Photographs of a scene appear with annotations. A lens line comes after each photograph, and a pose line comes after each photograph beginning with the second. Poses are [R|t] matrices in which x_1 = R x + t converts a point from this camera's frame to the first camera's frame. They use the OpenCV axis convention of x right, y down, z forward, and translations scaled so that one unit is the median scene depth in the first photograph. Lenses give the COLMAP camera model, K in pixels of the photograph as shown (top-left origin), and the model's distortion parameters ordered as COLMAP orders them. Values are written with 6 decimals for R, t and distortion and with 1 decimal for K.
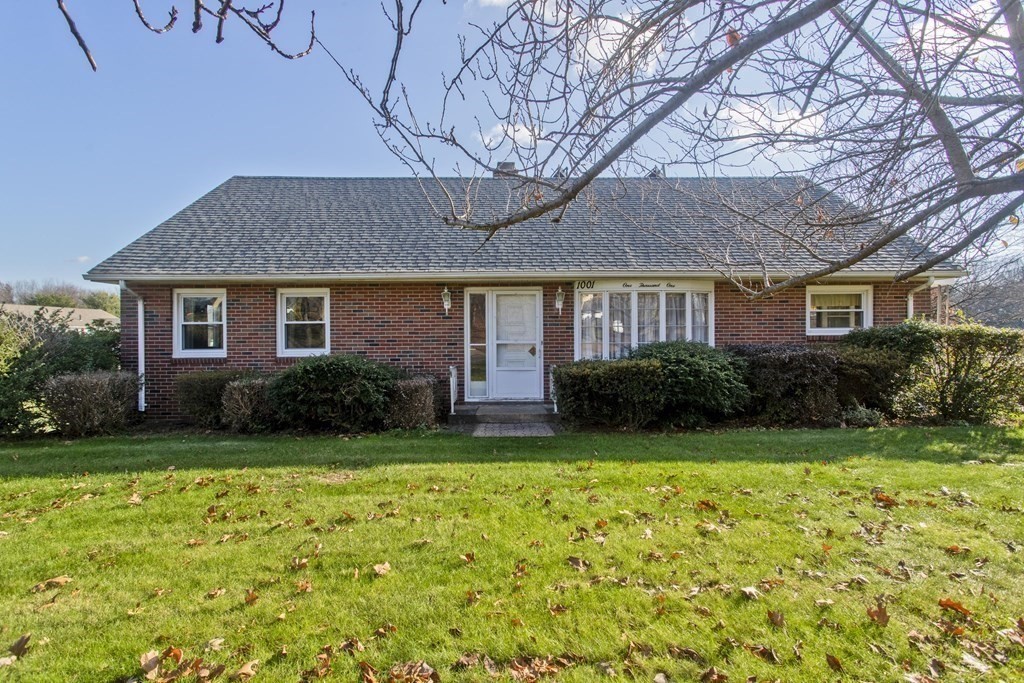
lens RADIAL K [[501.9, 0, 513.1], [0, 501.9, 337.9], [0, 0, 1]] dist [0.016209, 0.000404]
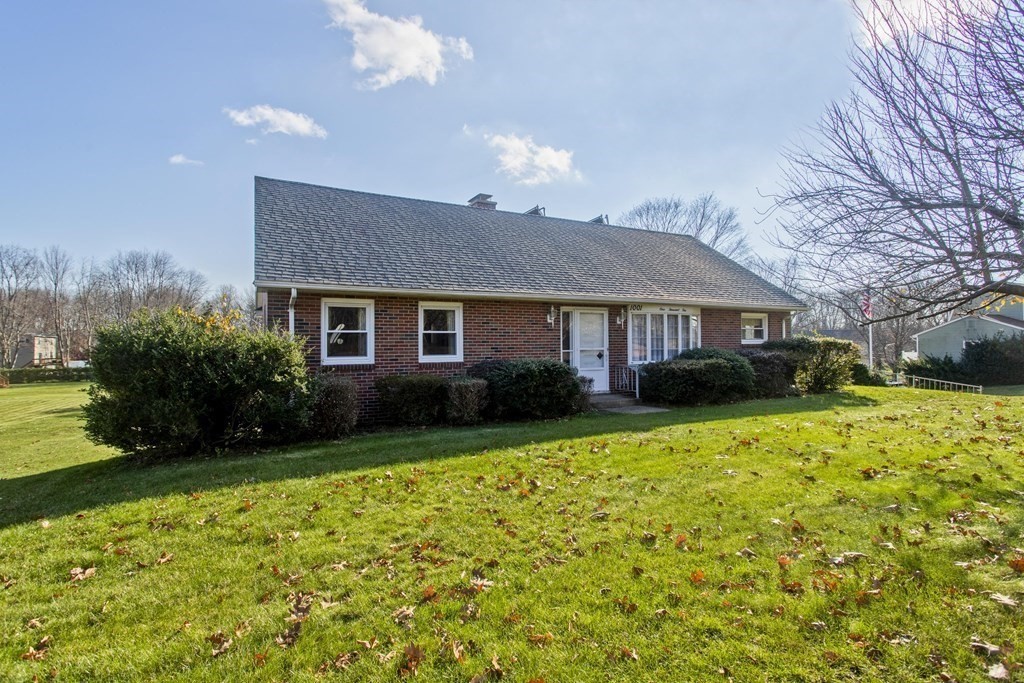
lens RADIAL K [[501.9, 0, 506.8], [0, 501.9, 343.3], [0, 0, 1]] dist [0.016209, 0.000404]
pose [[0.889019, 0.002095, 0.457865, -0.807058], [0.004114, 0.999913, -0.012564, 0.009627], [-0.457851, 0.013053, 0.888933, -0.075269]]
